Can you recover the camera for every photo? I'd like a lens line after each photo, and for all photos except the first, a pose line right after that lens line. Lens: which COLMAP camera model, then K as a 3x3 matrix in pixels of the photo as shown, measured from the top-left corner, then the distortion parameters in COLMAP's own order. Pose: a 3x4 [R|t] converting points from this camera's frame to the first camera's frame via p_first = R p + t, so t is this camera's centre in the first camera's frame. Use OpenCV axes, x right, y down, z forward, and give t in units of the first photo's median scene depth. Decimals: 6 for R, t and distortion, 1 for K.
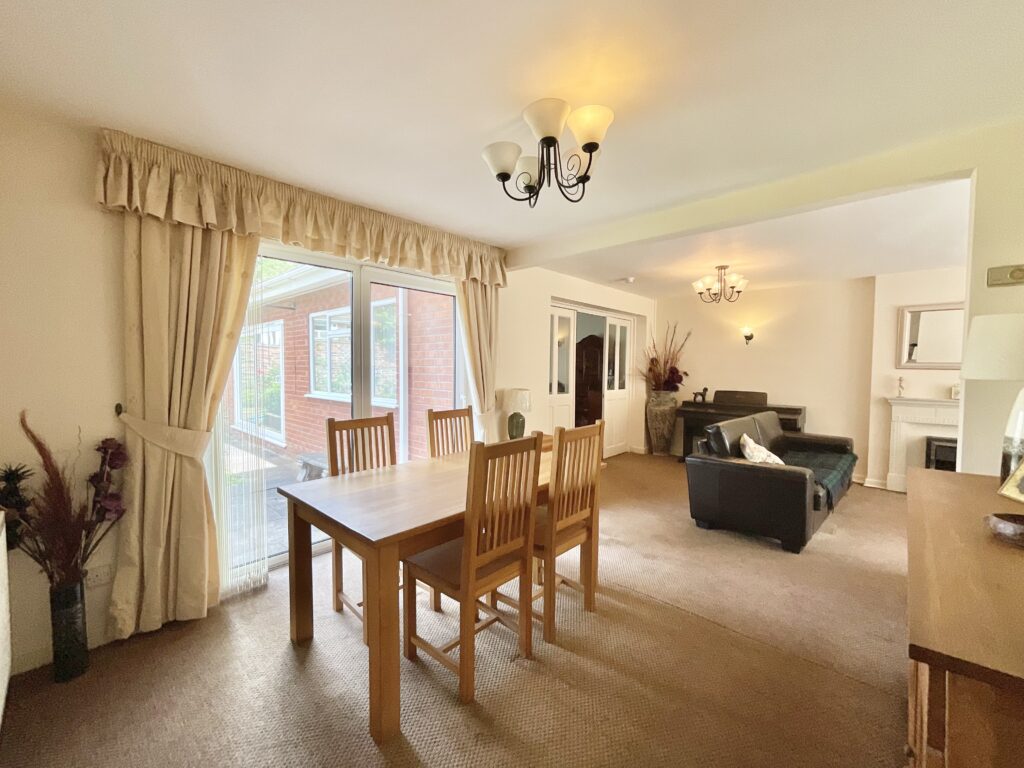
lens RADIAL K [[416.7, 0, 507.9], [0, 416.7, 383.1], [0, 0, 1]] dist [0.001526, 0.000225]
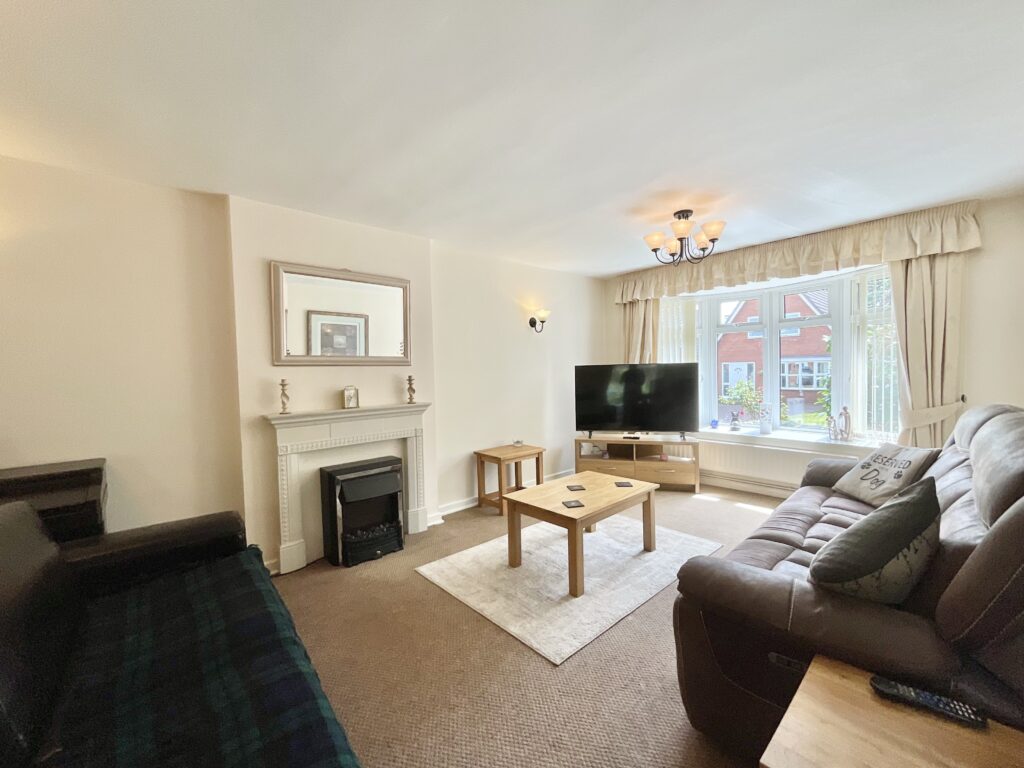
lens RADIAL K [[416.7, 0, 509.5], [0, 416.7, 381.5], [0, 0, 1]] dist [0.001526, 0.000225]
pose [[0.072761, -0.045994, 0.996288, 0.366219], [0.064360, 0.997071, 0.041330, -0.015610], [-0.995271, 0.061114, 0.075508, 0.624169]]
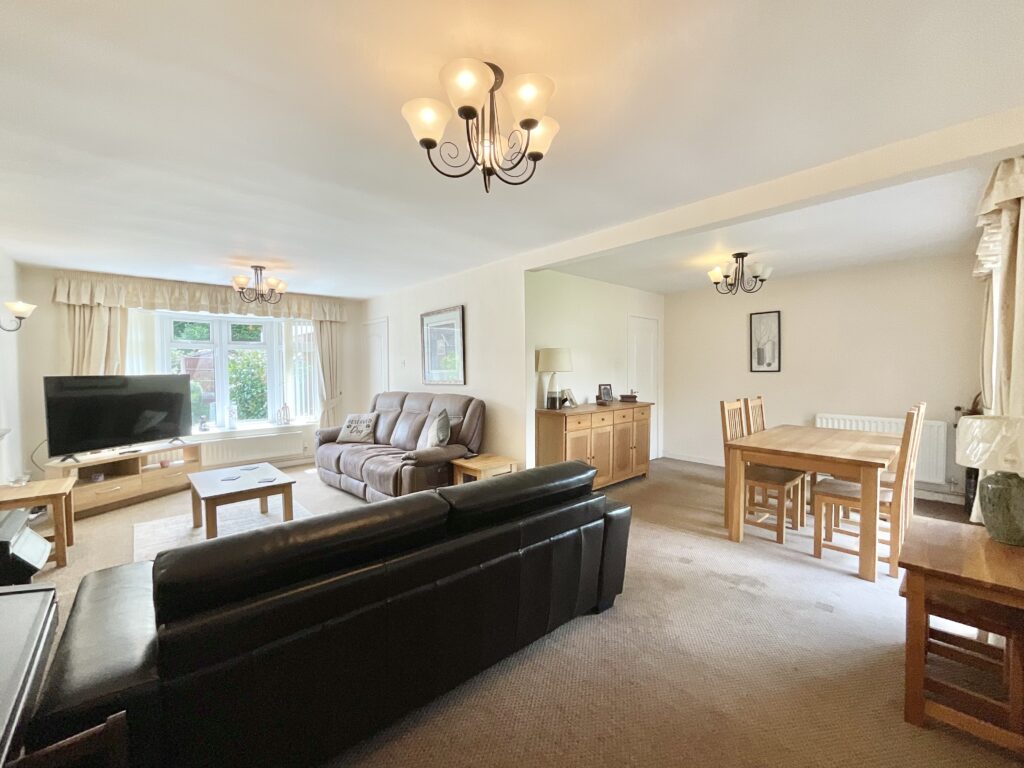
lens RADIAL K [[416.7, 0, 513.5], [0, 416.7, 384.3], [0, 0, 1]] dist [0.001526, 0.000225]
pose [[-0.997676, -0.010204, 0.067365, 0.436559], [-0.004827, 0.996823, 0.079508, -0.059636], [-0.067962, 0.078998, -0.994555, 1.351895]]
